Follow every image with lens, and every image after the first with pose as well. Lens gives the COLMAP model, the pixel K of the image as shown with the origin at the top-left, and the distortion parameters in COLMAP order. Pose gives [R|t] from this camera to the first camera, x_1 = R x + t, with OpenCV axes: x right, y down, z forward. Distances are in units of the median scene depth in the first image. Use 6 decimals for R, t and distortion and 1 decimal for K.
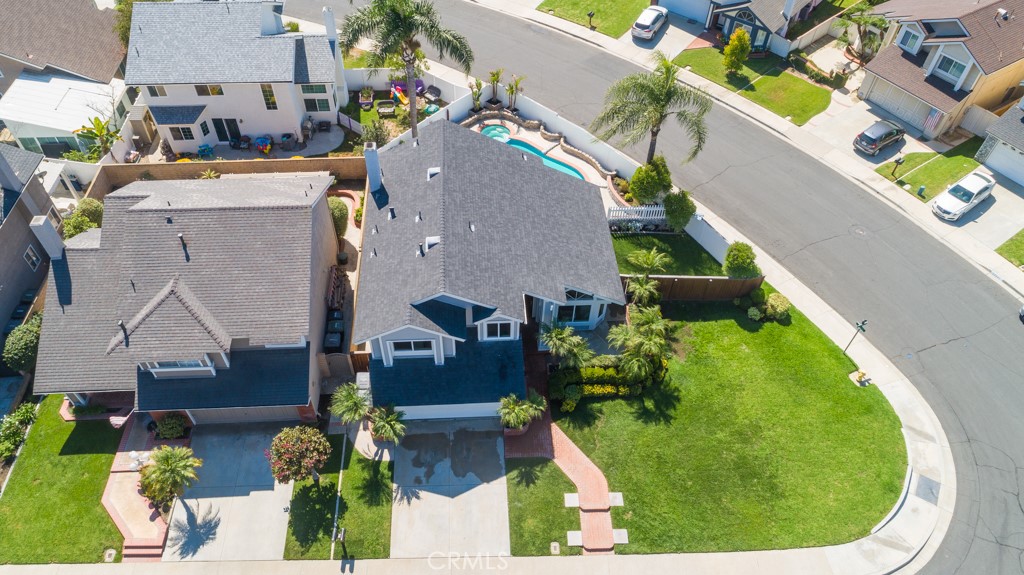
lens RADIAL K [[682.0, 0, 508.9], [0, 682.0, 290.7], [0, 0, 1]] dist [-0.014550, 0.003357]
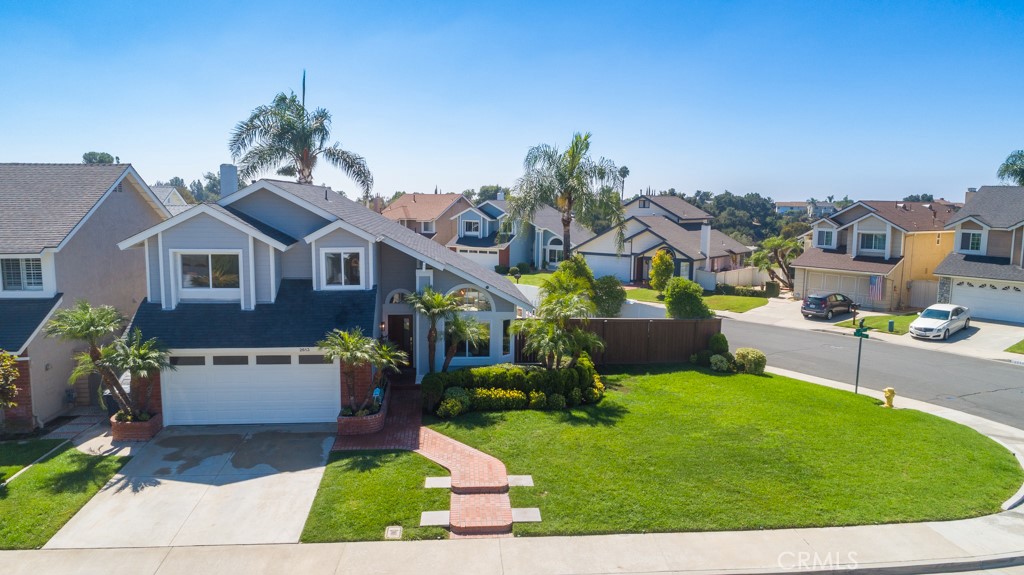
lens RADIAL K [[682.0, 0, 508.9], [0, 682.0, 290.7], [0, 0, 1]] dist [-0.014550, 0.003357]
pose [[0.998985, -0.018704, 0.040969, 0.125867], [0.040992, 0.754411, -0.655122, 0.535976], [-0.018654, 0.656136, 0.754412, 0.478301]]
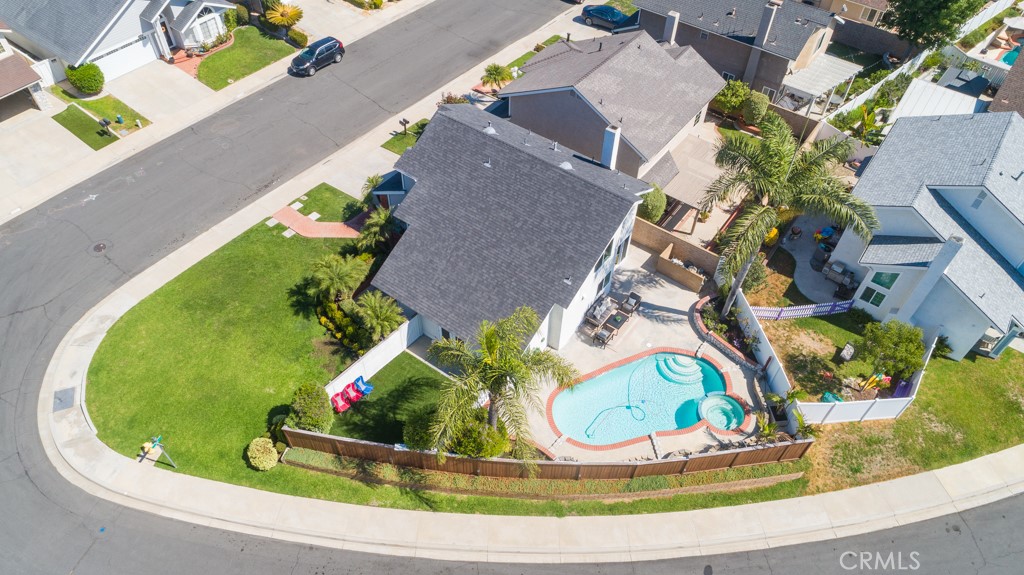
lens RADIAL K [[682.0, 0, 508.9], [0, 682.0, 290.7], [0, 0, 1]] dist [-0.014550, 0.003357]
pose [[-0.643214, 0.551571, -0.531079, 0.647722], [-0.592106, 0.081463, 0.801732, -1.017688], [0.485475, 0.830141, 0.274190, 0.914374]]
